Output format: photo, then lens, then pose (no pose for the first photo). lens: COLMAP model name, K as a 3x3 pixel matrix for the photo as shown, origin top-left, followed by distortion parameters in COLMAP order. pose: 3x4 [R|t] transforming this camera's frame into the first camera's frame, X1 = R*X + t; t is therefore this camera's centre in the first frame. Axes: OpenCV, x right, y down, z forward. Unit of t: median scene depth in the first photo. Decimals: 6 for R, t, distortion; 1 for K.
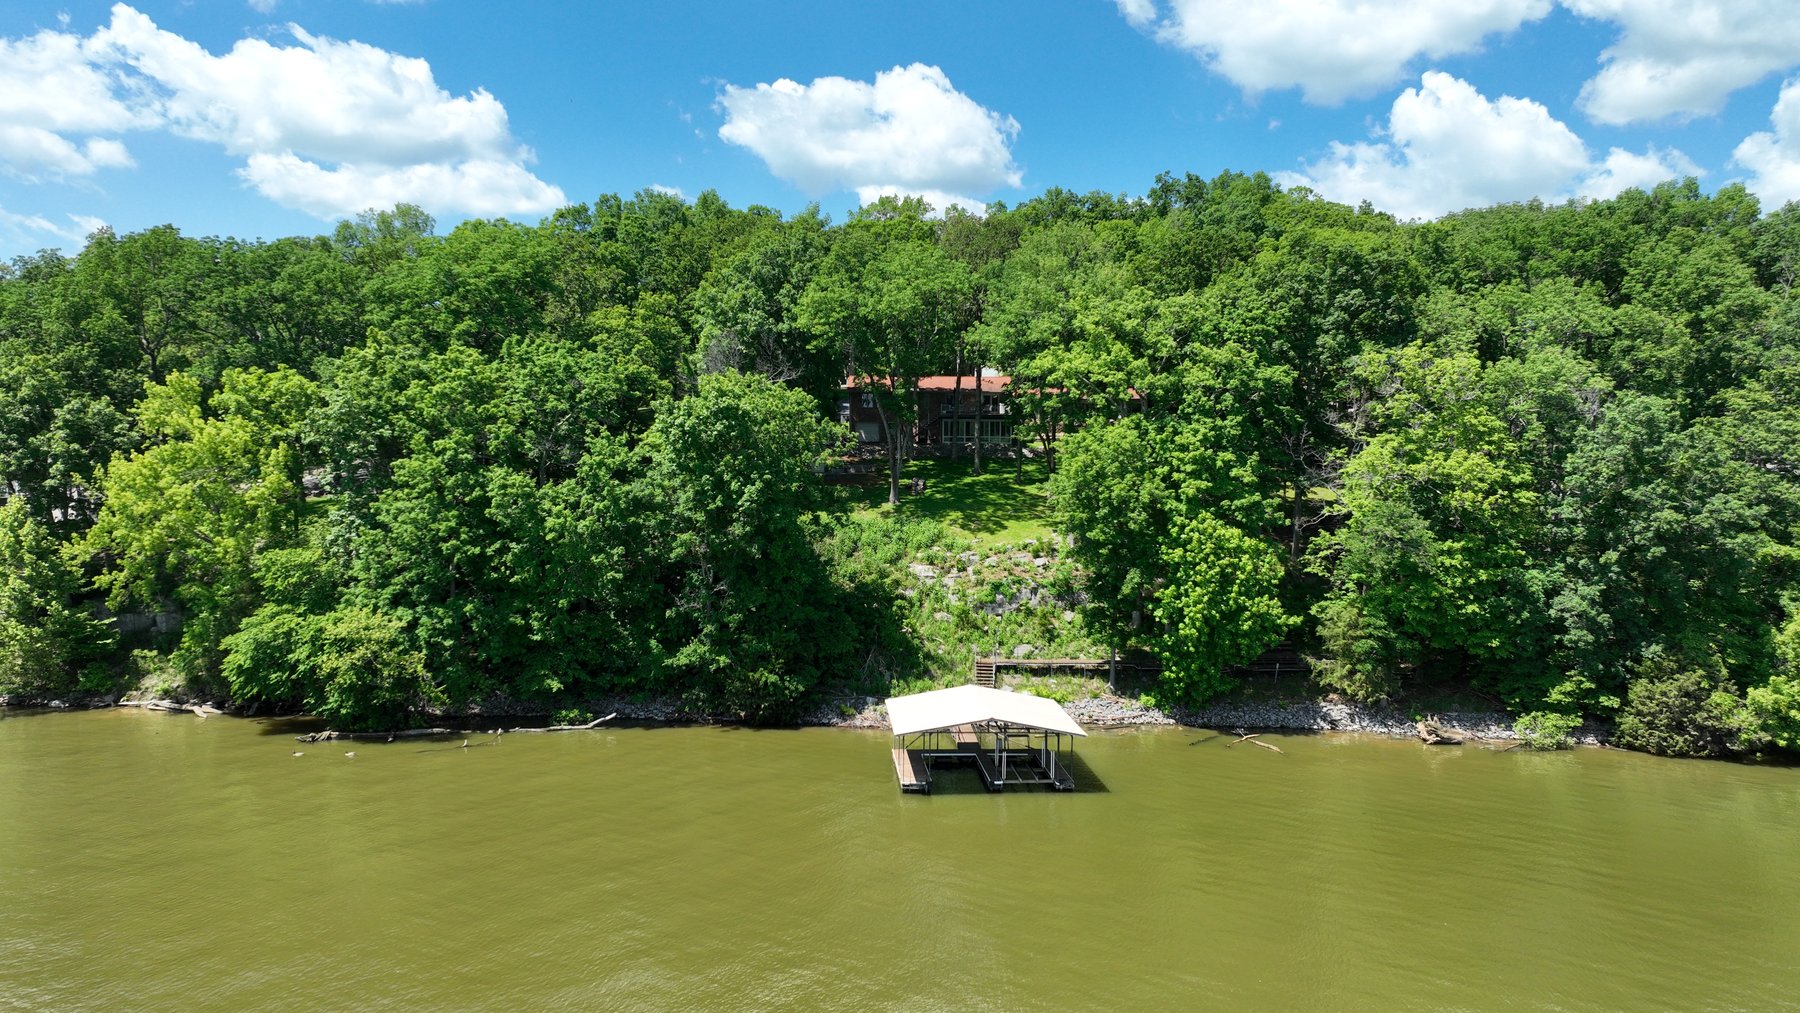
lens RADIAL K [[1269.7, 0, 906.3], [0, 1269.7, 506.0], [0, 0, 1]] dist [0.001328, 0.013642]
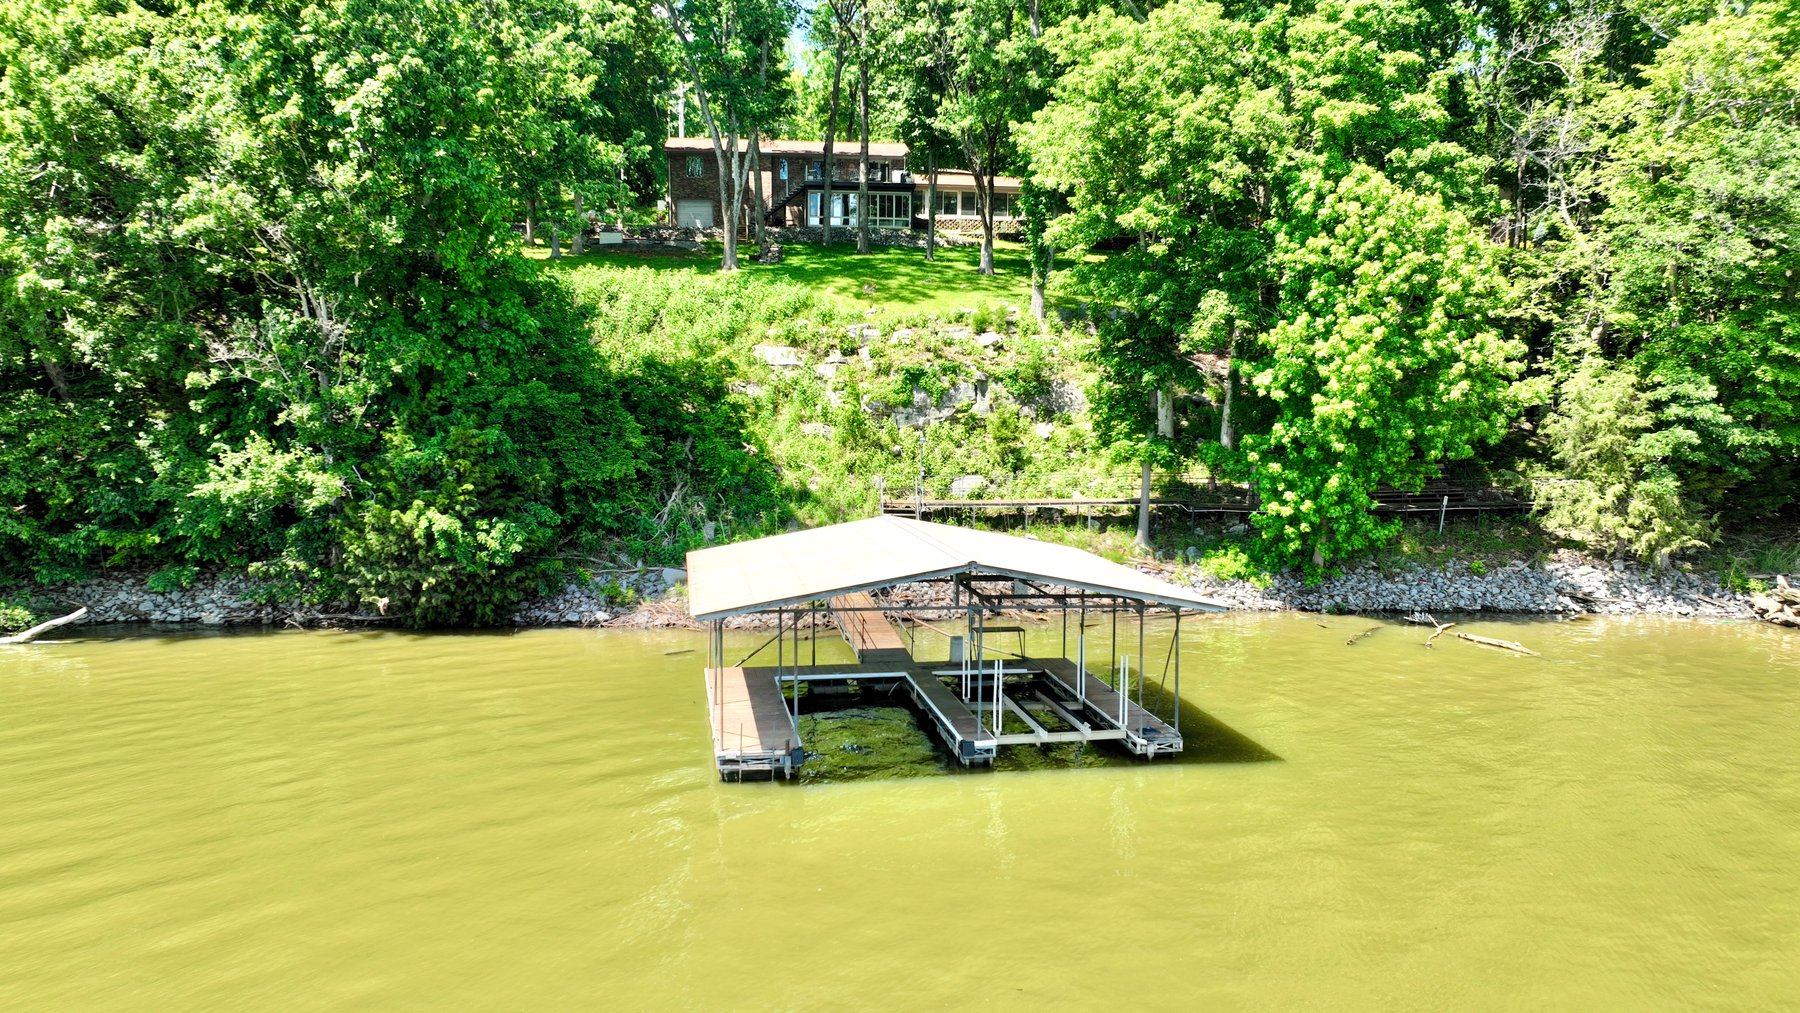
lens RADIAL K [[1269.7, 0, 912.3], [0, 1269.7, 517.3], [0, 0, 1]] dist [0.001328, 0.013642]
pose [[0.993640, -0.011842, 0.111976, 0.009778], [0.005544, 0.998394, 0.056388, 0.108152], [-0.112464, -0.055408, 0.992110, 0.526545]]
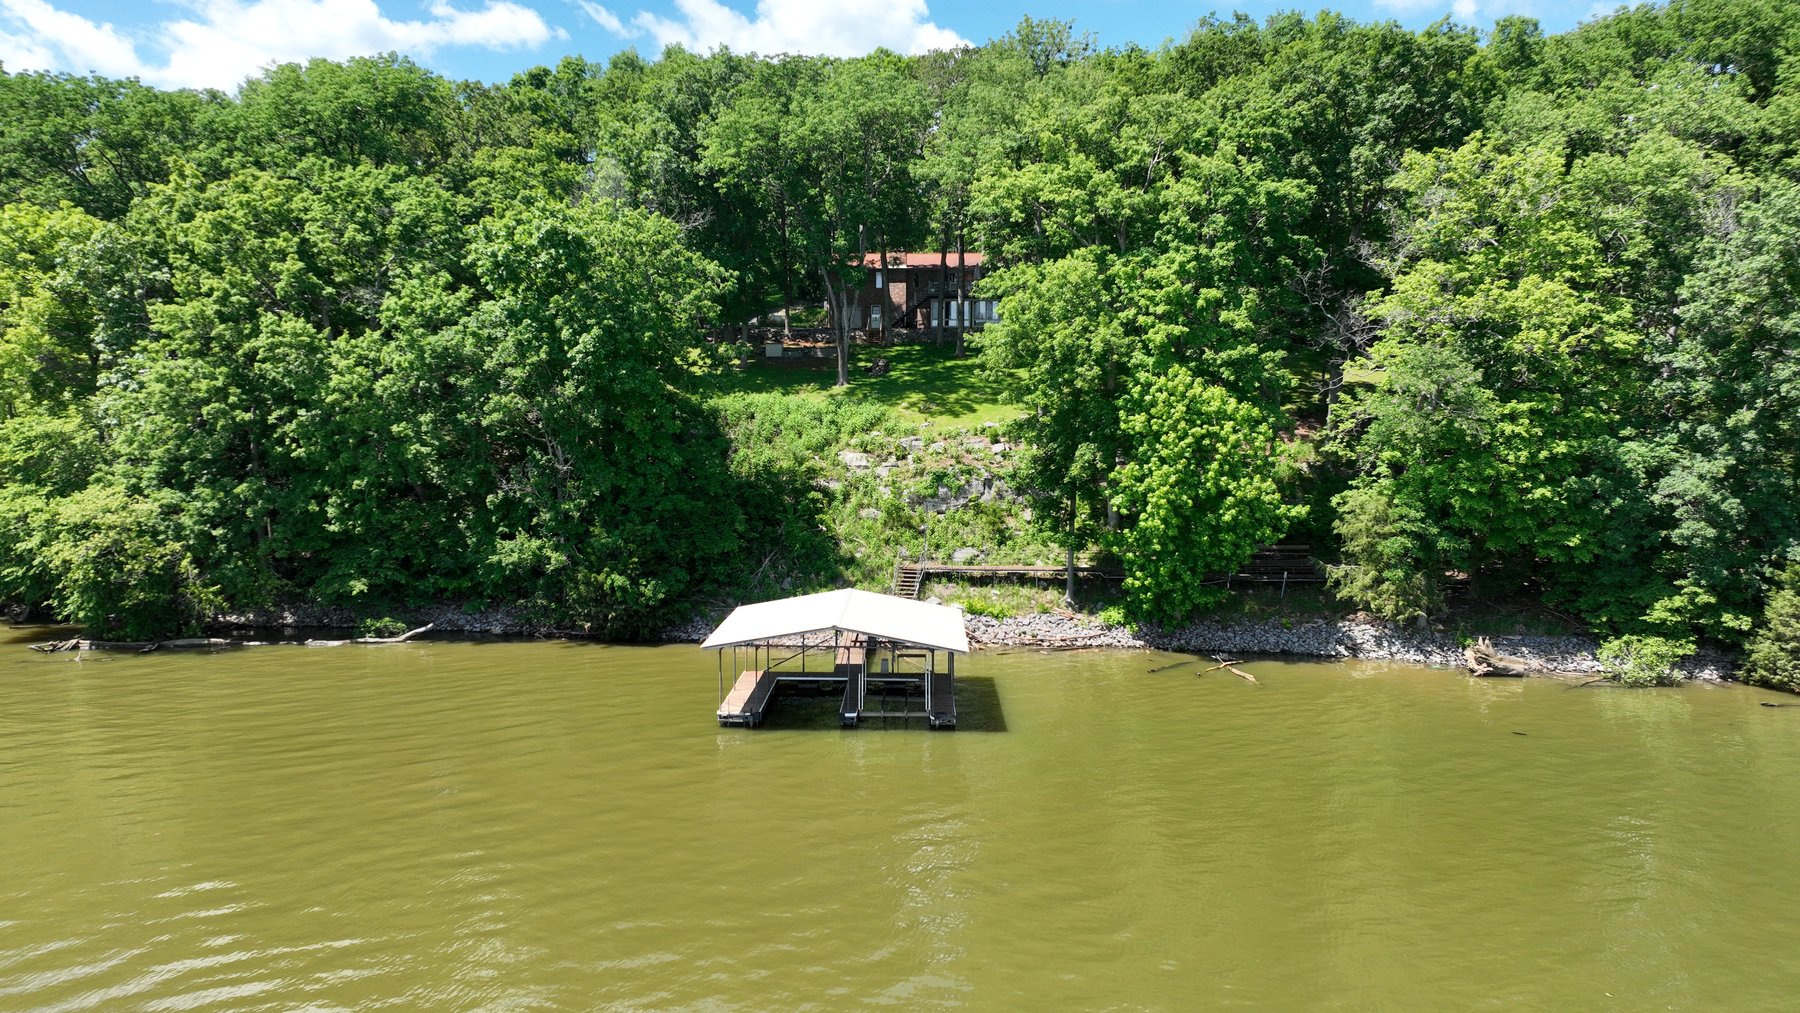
lens RADIAL K [[1269.7, 0, 903.5], [0, 1269.7, 505.0], [0, 0, 1]] dist [0.001328, 0.013642]
pose [[0.996576, 0.004627, -0.082552, 0.133234], [-0.001026, 0.999048, 0.043603, 0.053571], [0.082675, -0.043369, 0.995632, 0.230245]]
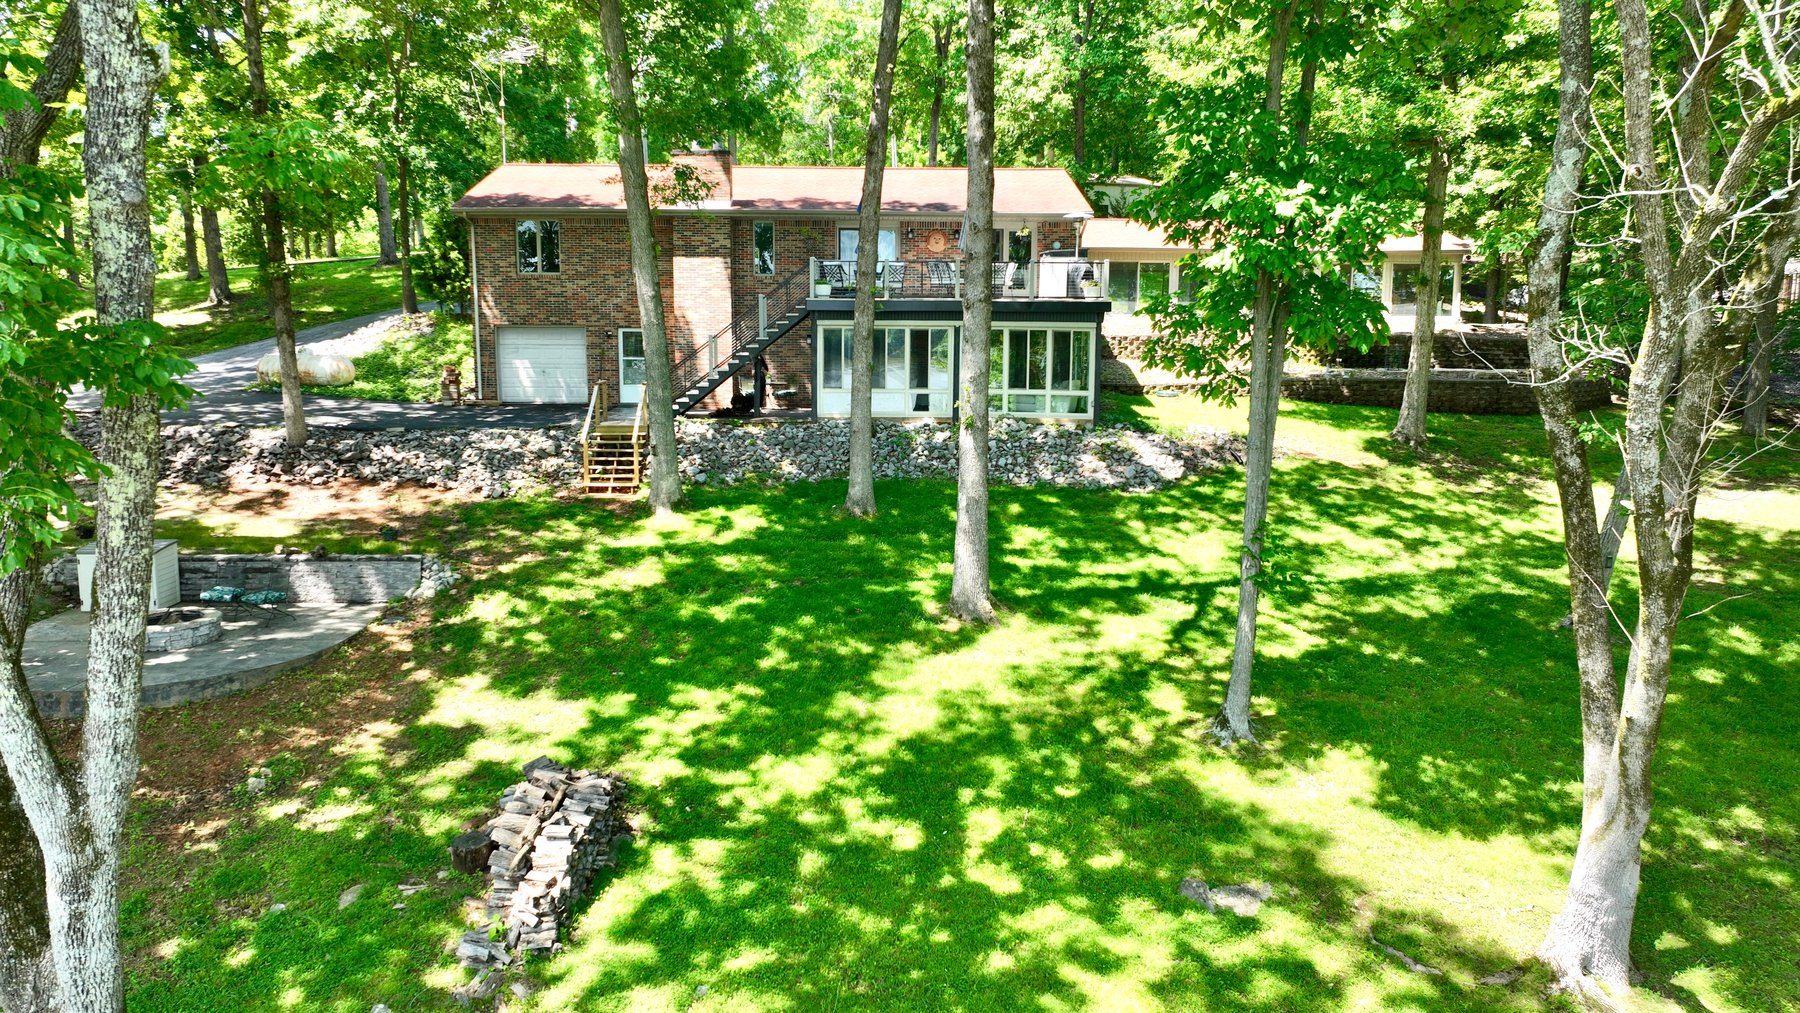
lens RADIAL K [[1269.7, 0, 902.8], [0, 1269.7, 514.7], [0, 0, 1]] dist [0.001328, 0.013642]
pose [[0.999110, -0.011379, 0.040614, 0.055885], [0.007639, 0.995815, 0.091077, -0.087781], [-0.041481, -0.090685, 0.995015, 1.234180]]
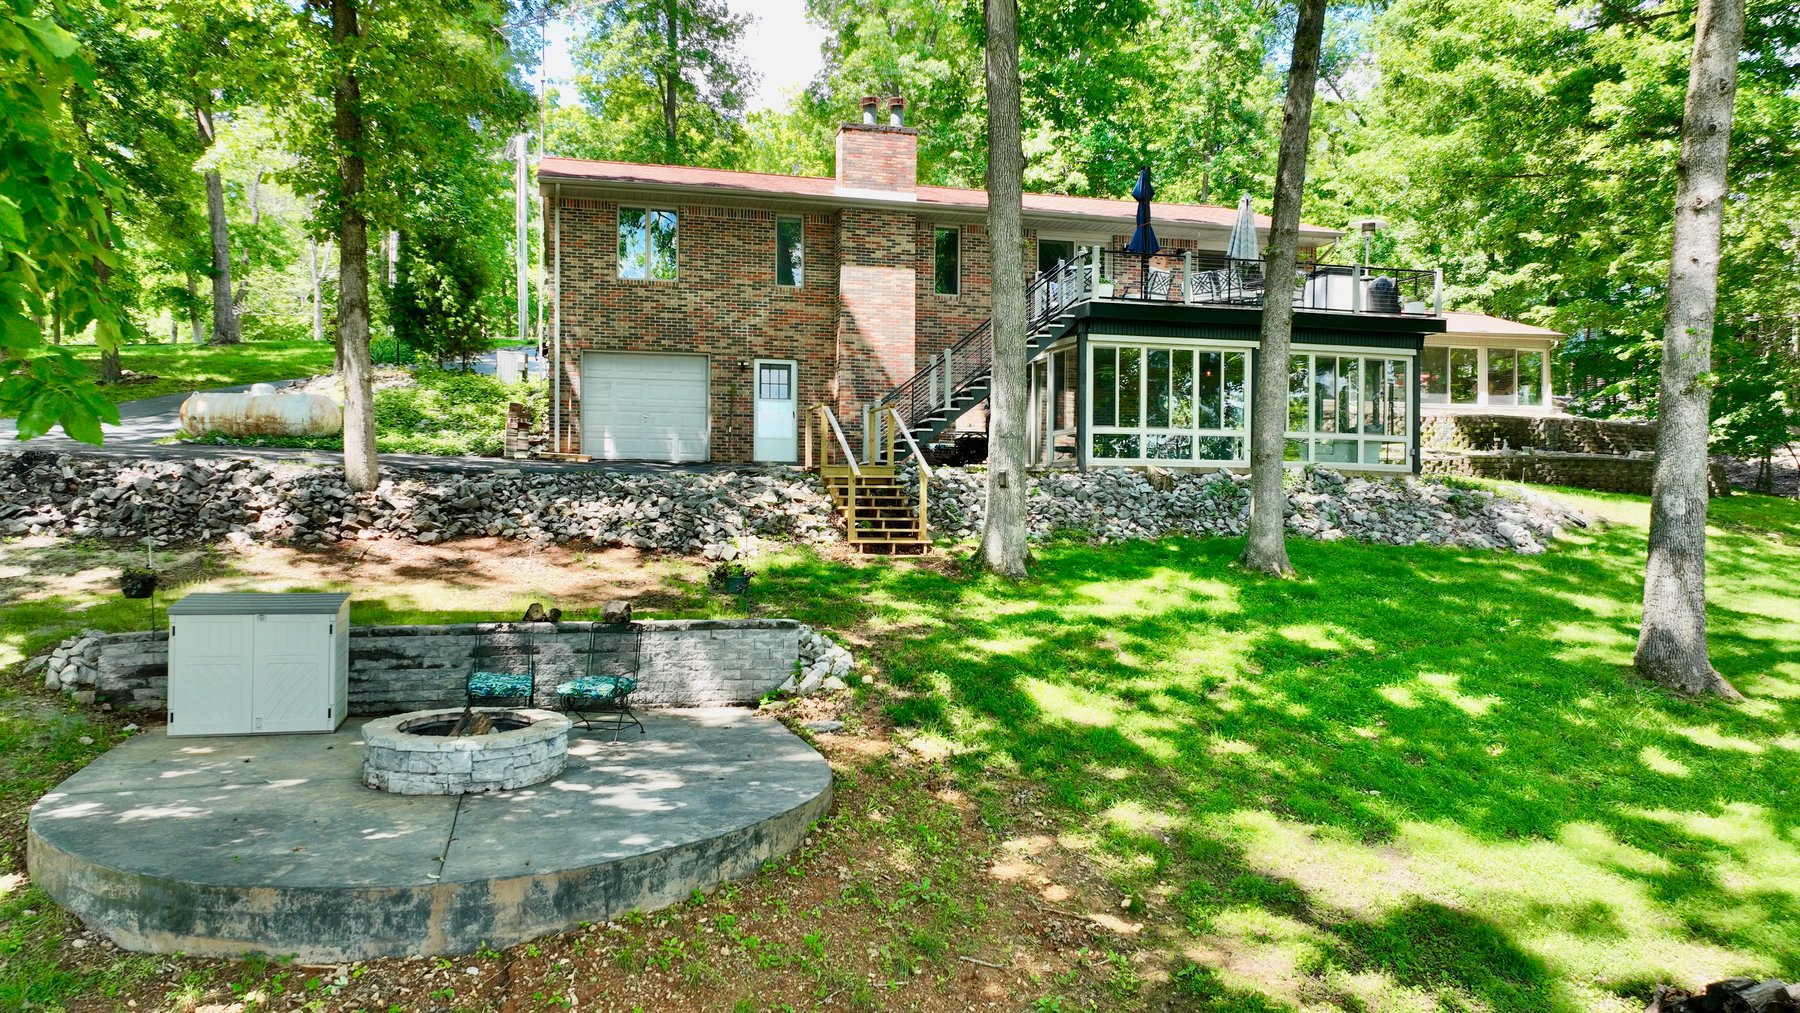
lens RADIAL K [[1269.7, 0, 908.0], [0, 1269.7, 501.1], [0, 0, 1]] dist [0.001328, 0.013642]
pose [[0.962536, -0.002818, 0.271139, -0.077907], [0.018395, 0.998321, -0.054925, -0.057626], [-0.270529, 0.057855, 0.960972, 1.369886]]
